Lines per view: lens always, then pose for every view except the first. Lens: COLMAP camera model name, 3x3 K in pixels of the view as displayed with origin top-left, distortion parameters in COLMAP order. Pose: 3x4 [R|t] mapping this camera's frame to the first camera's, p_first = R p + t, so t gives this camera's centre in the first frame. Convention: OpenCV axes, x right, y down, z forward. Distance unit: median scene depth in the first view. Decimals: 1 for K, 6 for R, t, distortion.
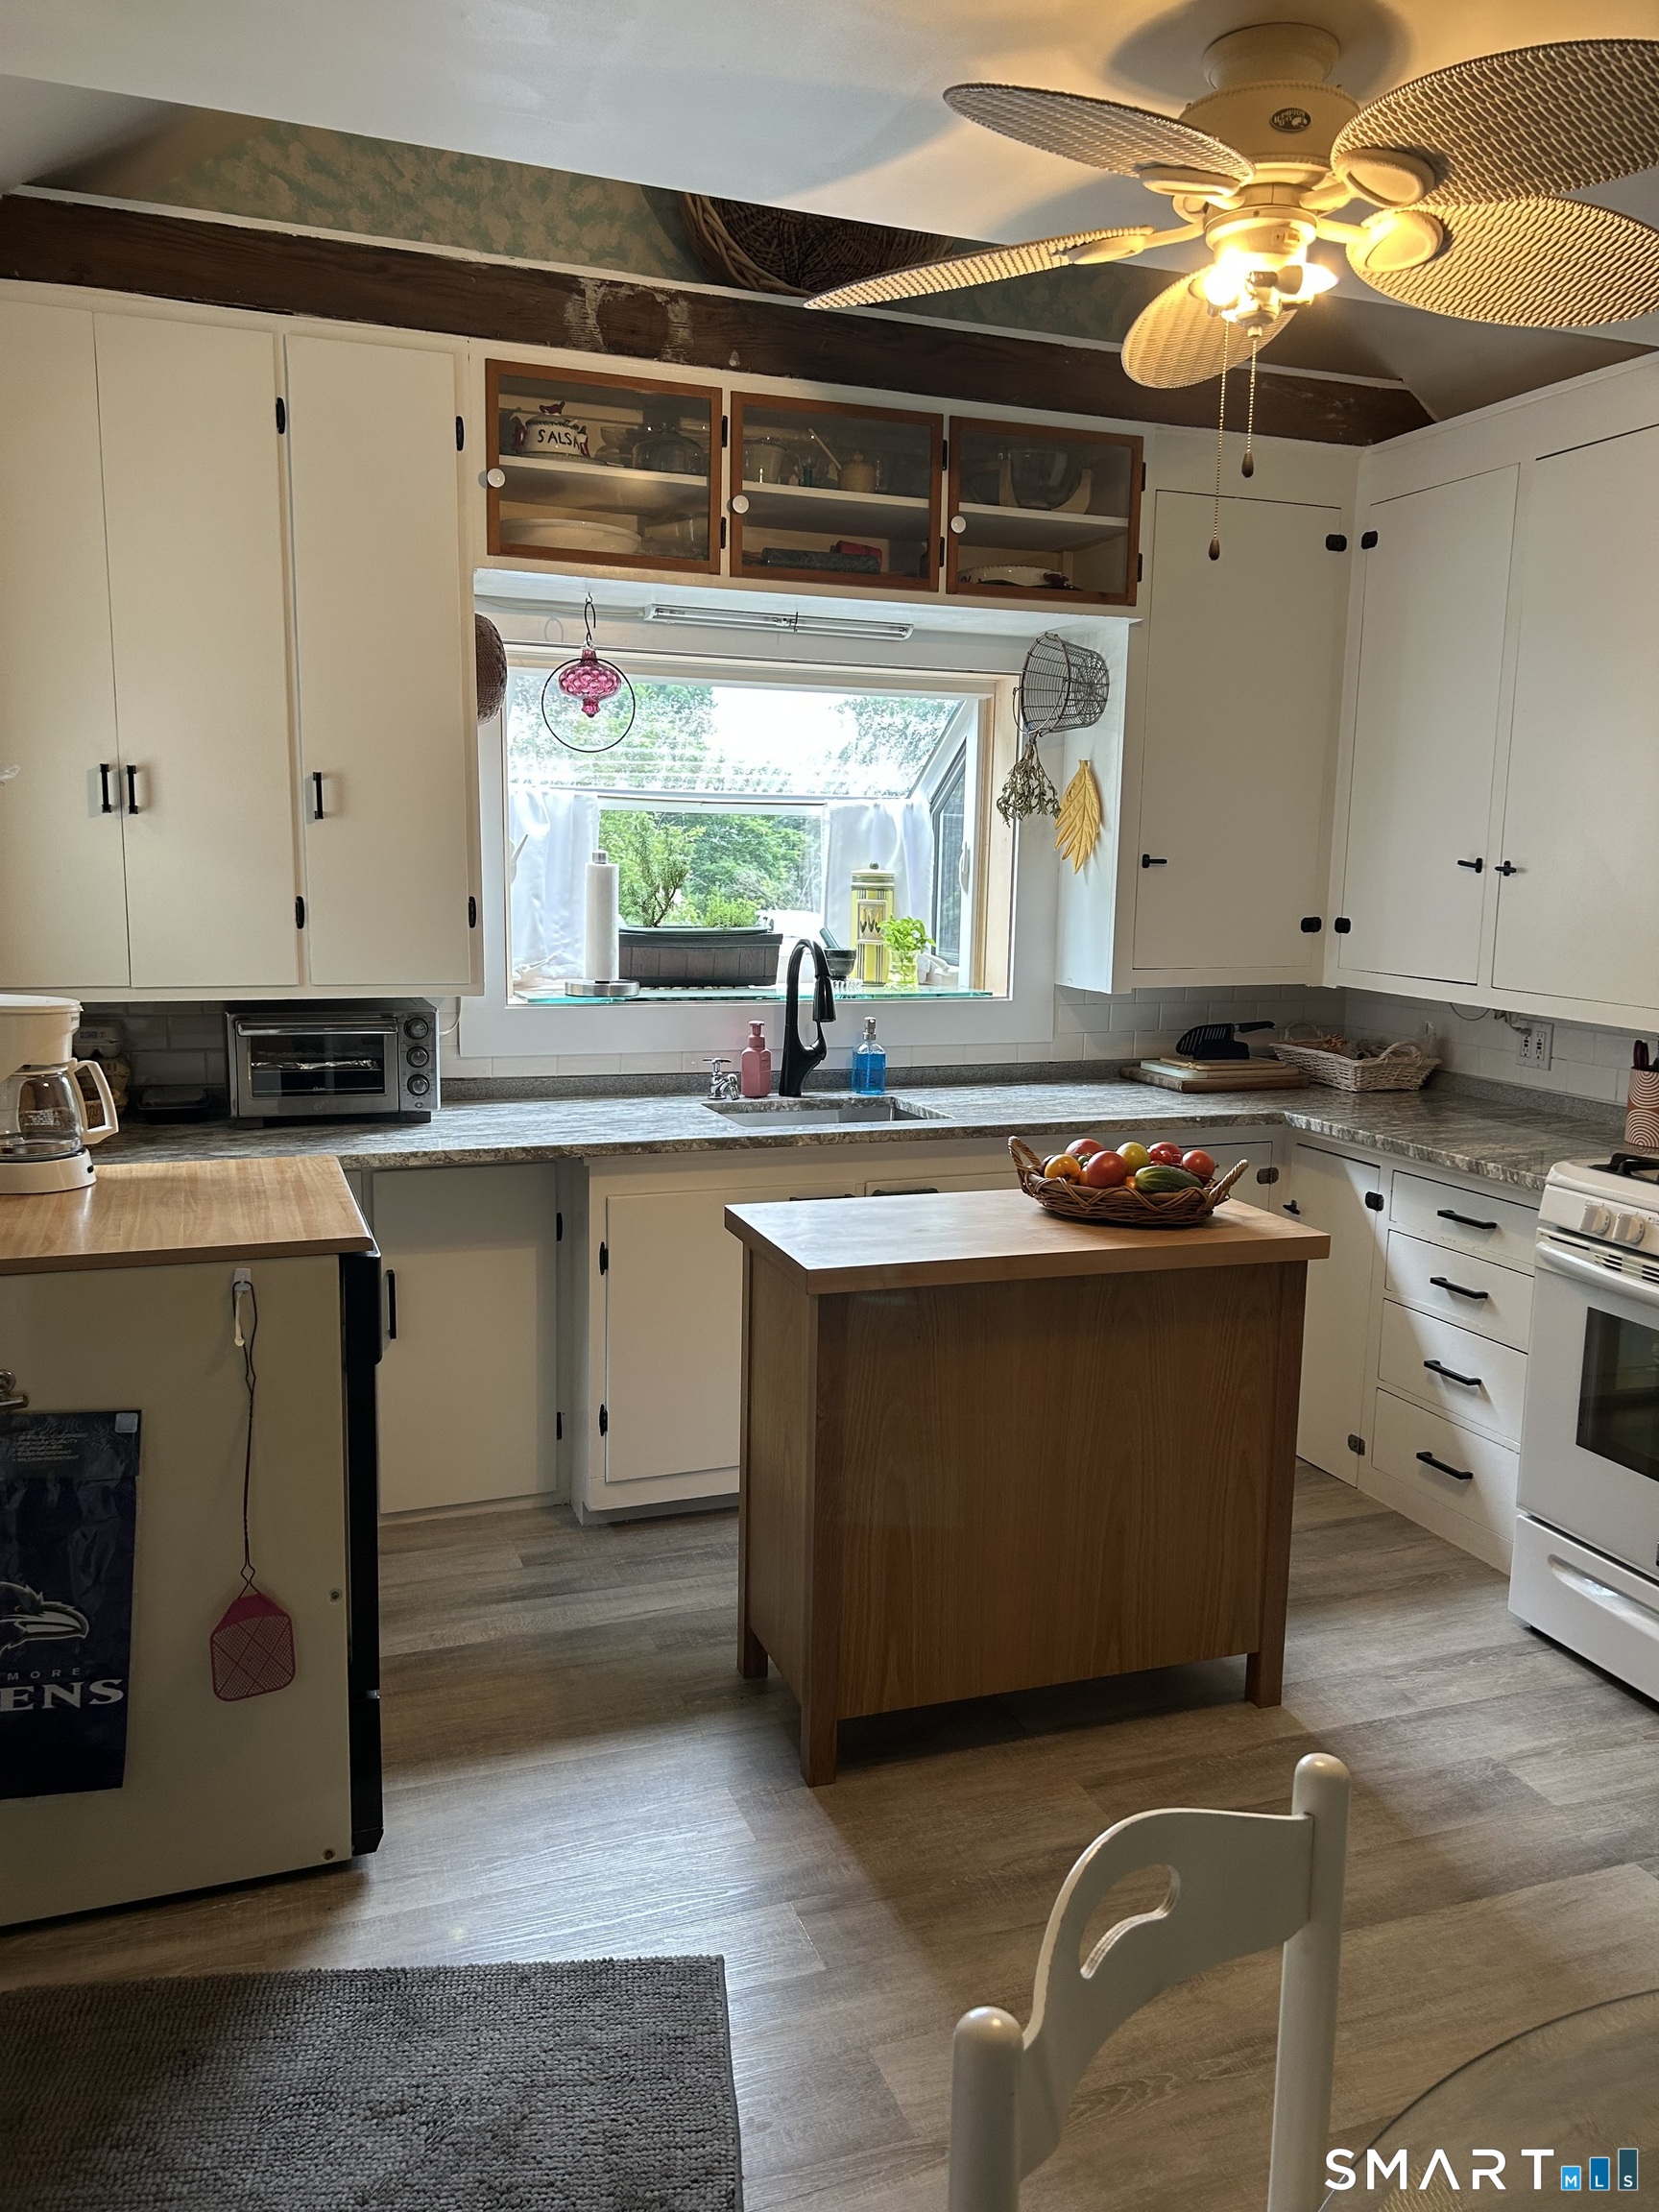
lens RADIAL K [[1662.6, 0, 834.6], [0, 1662.6, 1108.2], [0, 0, 1]] dist [0.054654, -0.073355]
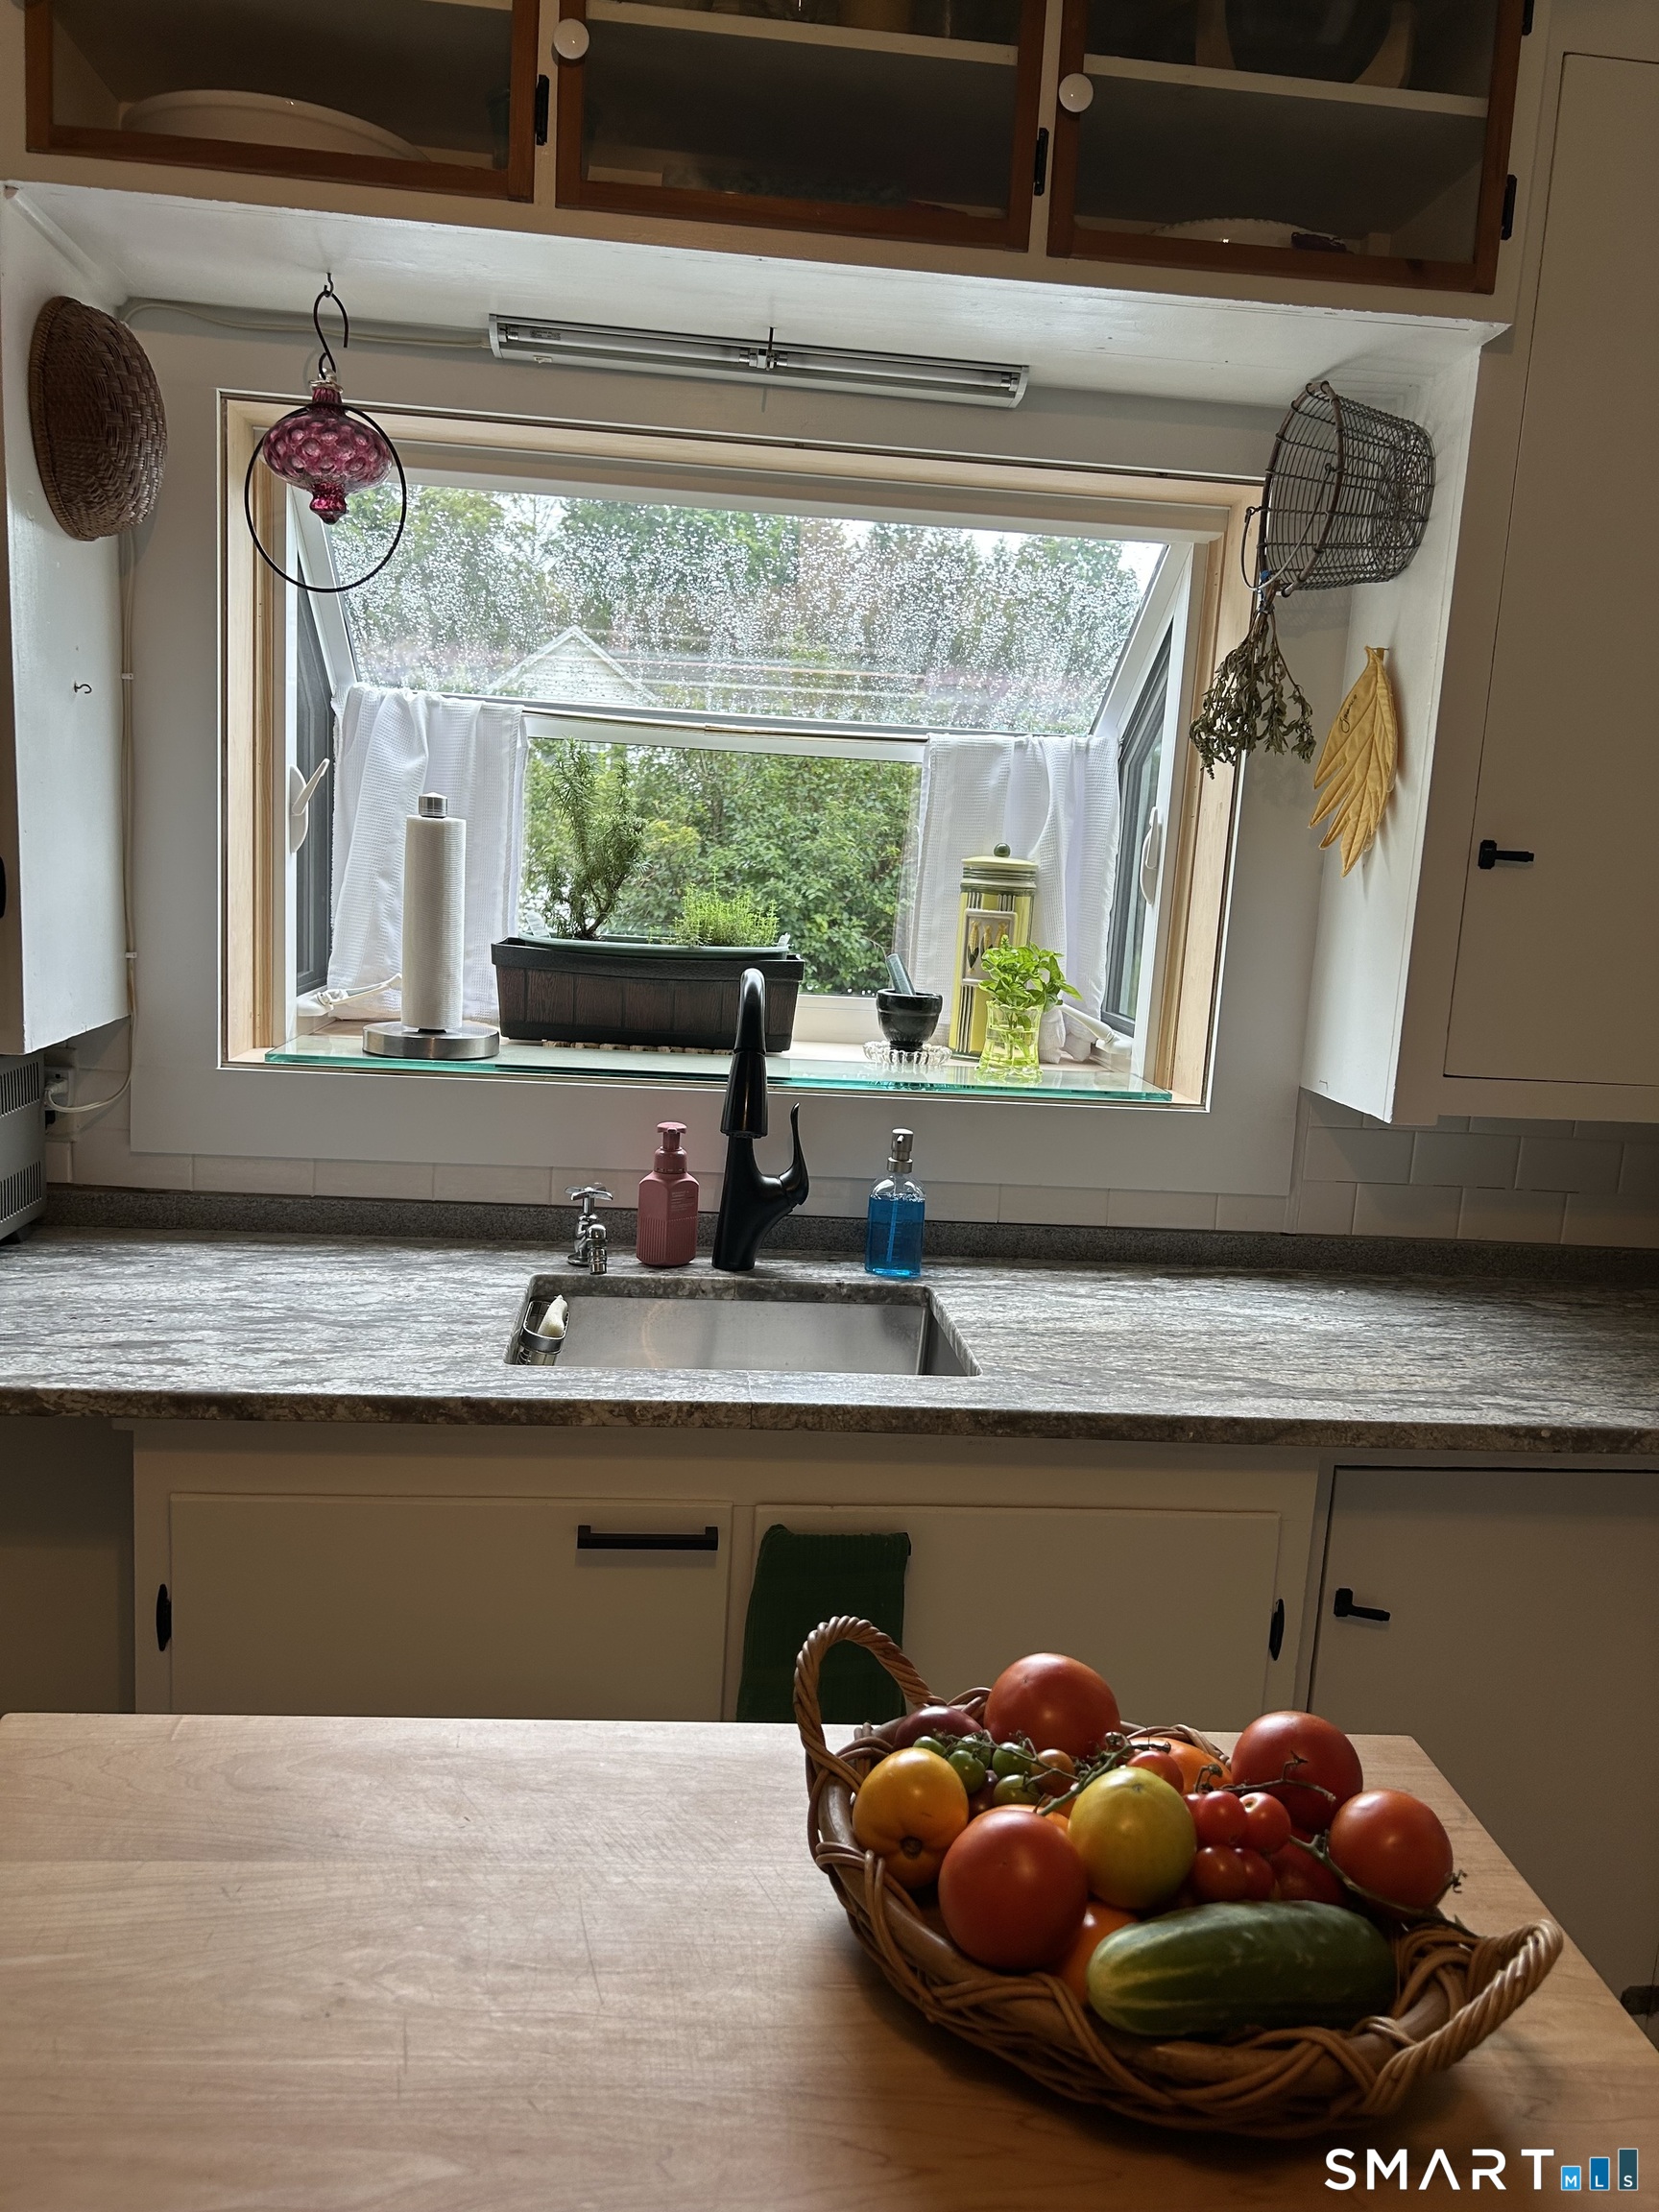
lens RADIAL K [[1662.6, 0, 819.1], [0, 1662.6, 1107.9], [0, 0, 1]] dist [0.054654, -0.073355]
pose [[0.962068, 0.079684, -0.260913, 0.132104], [-0.081357, 0.996675, 0.004400, -0.061577], [0.260396, 0.016994, 0.965352, 0.483983]]
